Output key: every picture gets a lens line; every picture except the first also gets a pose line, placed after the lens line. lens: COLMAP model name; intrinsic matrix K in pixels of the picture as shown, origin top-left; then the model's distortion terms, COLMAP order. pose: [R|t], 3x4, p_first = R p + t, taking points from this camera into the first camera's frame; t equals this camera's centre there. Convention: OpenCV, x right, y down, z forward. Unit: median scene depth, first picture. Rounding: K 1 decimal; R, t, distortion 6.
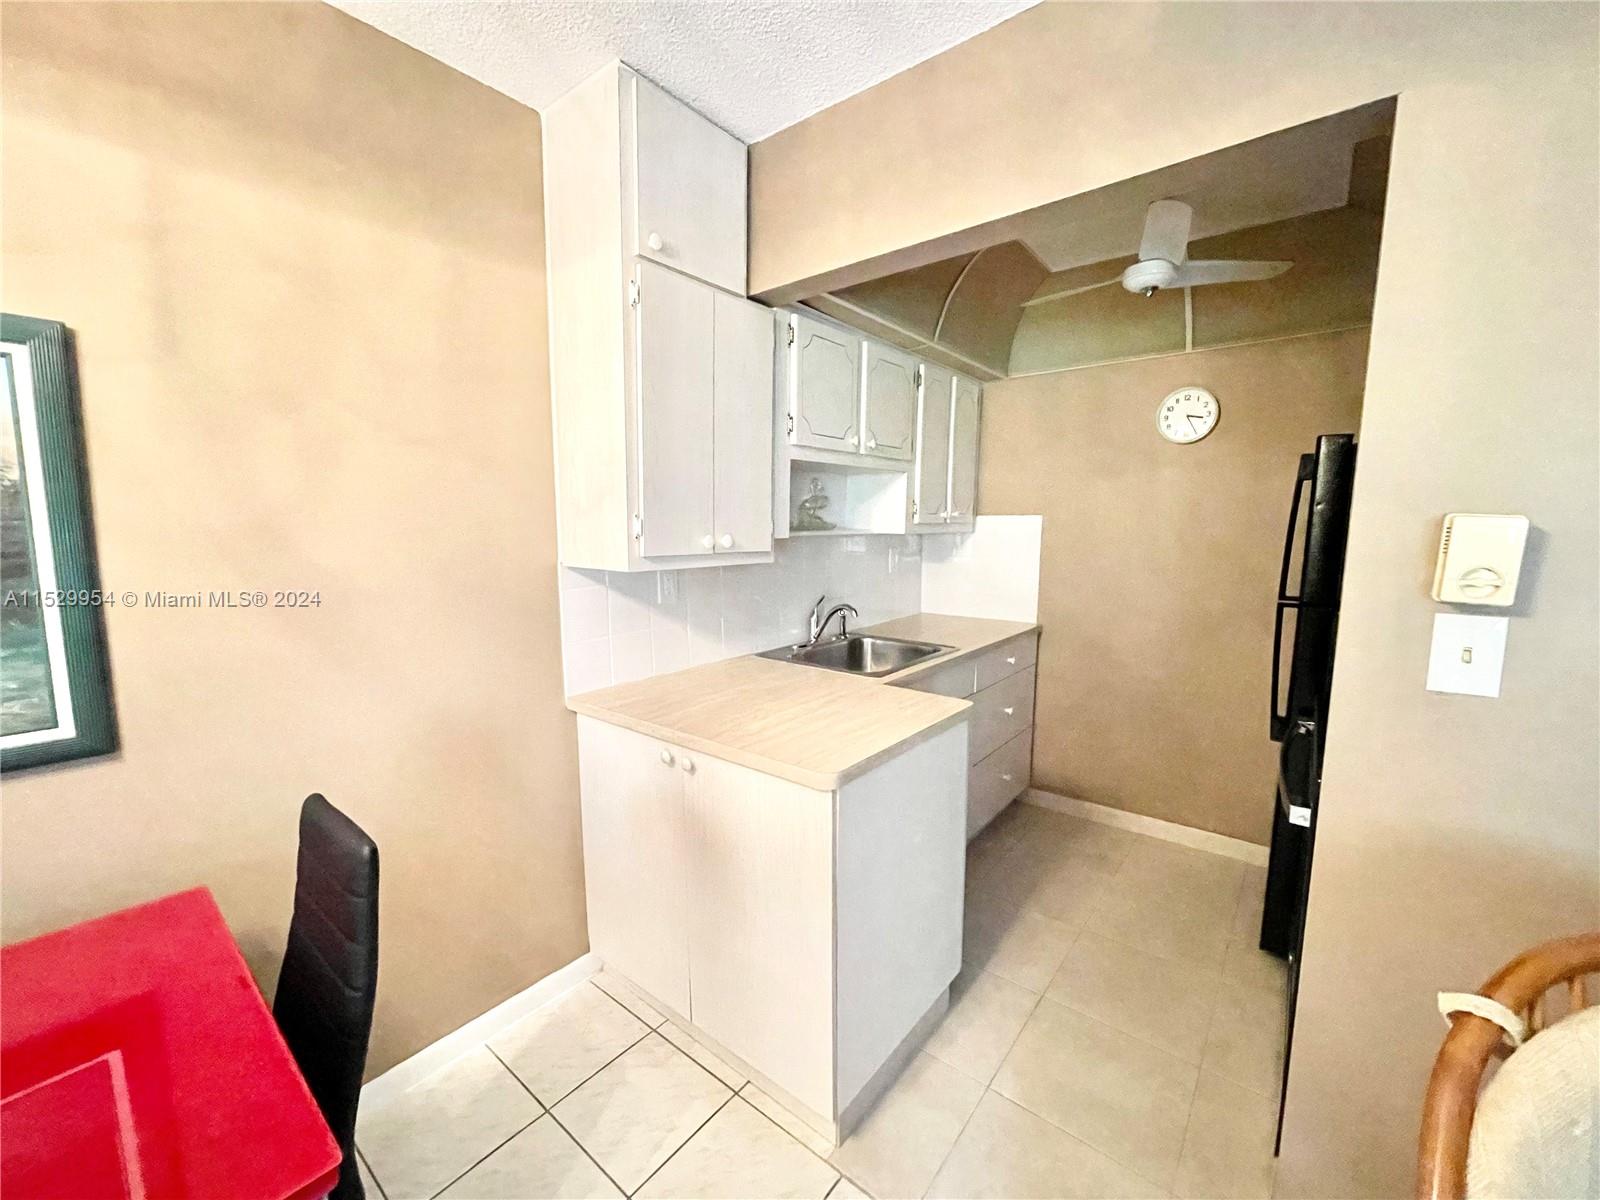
lens RADIAL K [[643.8, 0, 797.8], [0, 643.8, 602.5], [0, 0, 1]] dist [-0.004092, -0.000064]
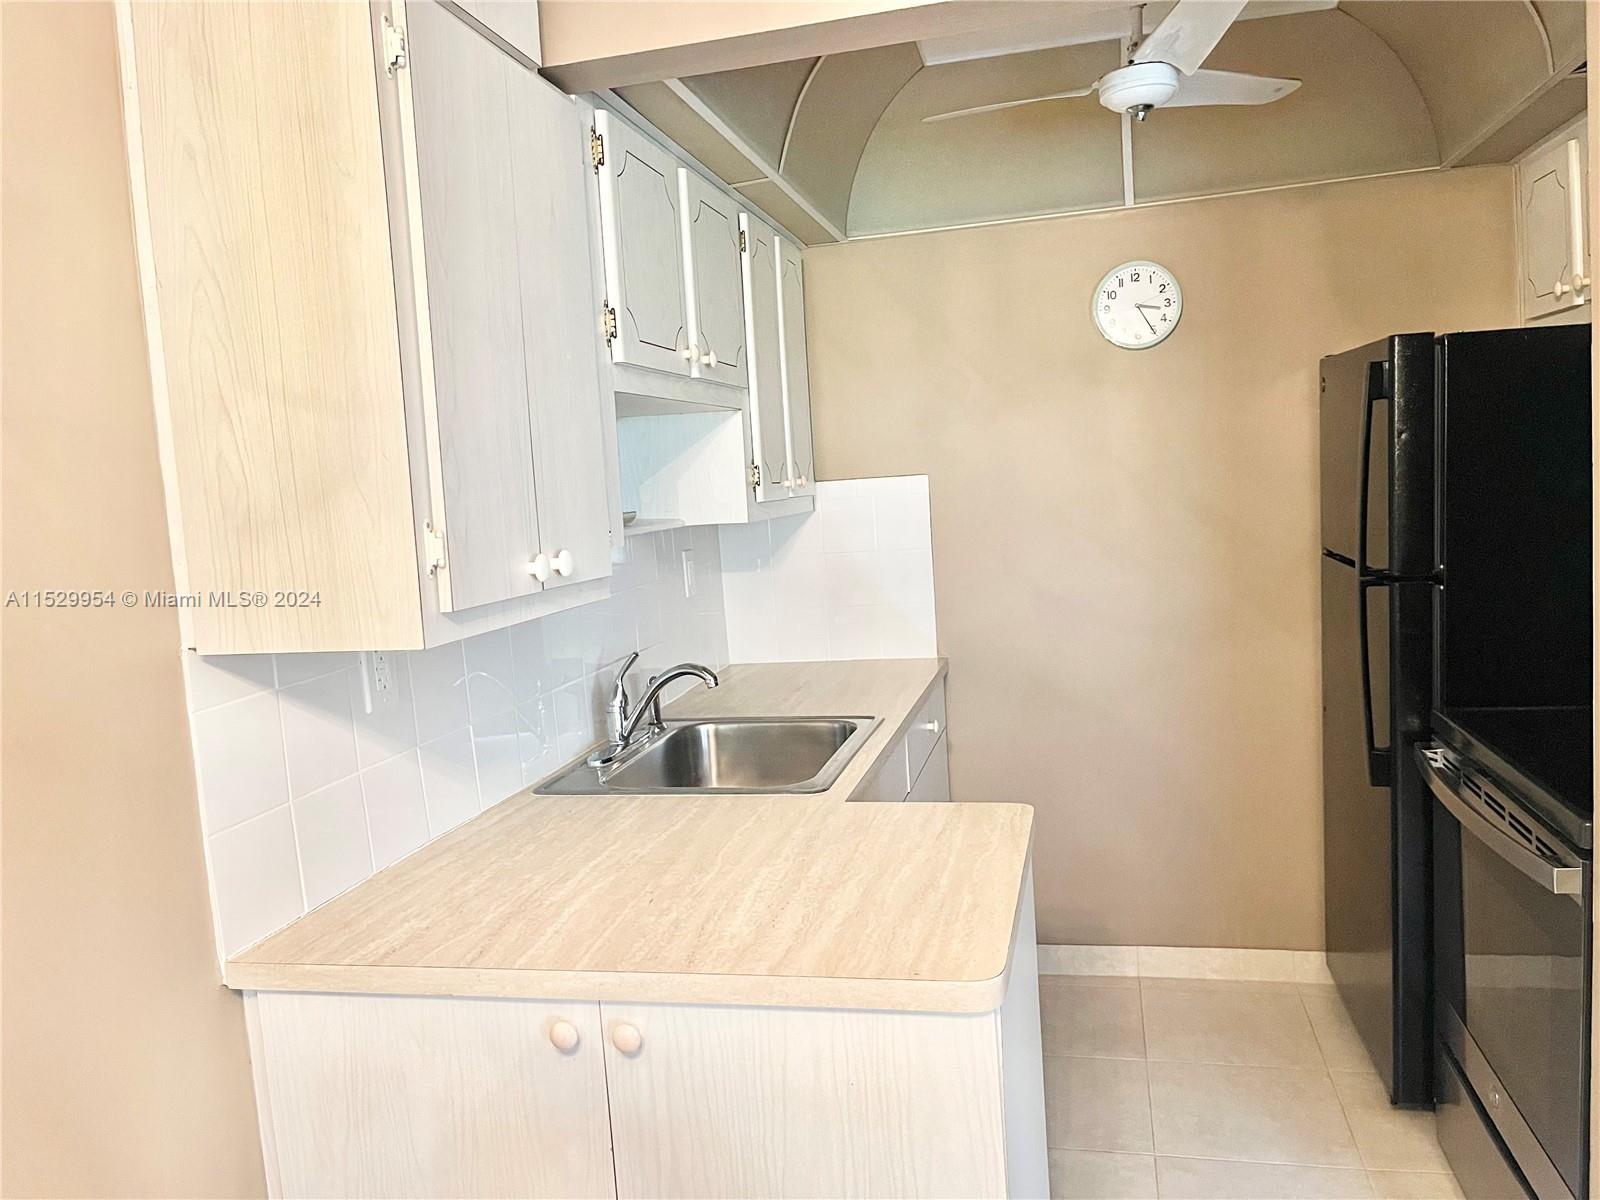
lens RADIAL K [[1208.1, 0, 798.7], [0, 1208.1, 592.5], [0, 0, 1]] dist [0.027115, -0.016728]
pose [[0.899684, -0.099581, 0.425031, -0.243594], [0.118624, 0.992767, -0.018500, -0.025476], [-0.420115, 0.067063, 0.904990, 0.071404]]
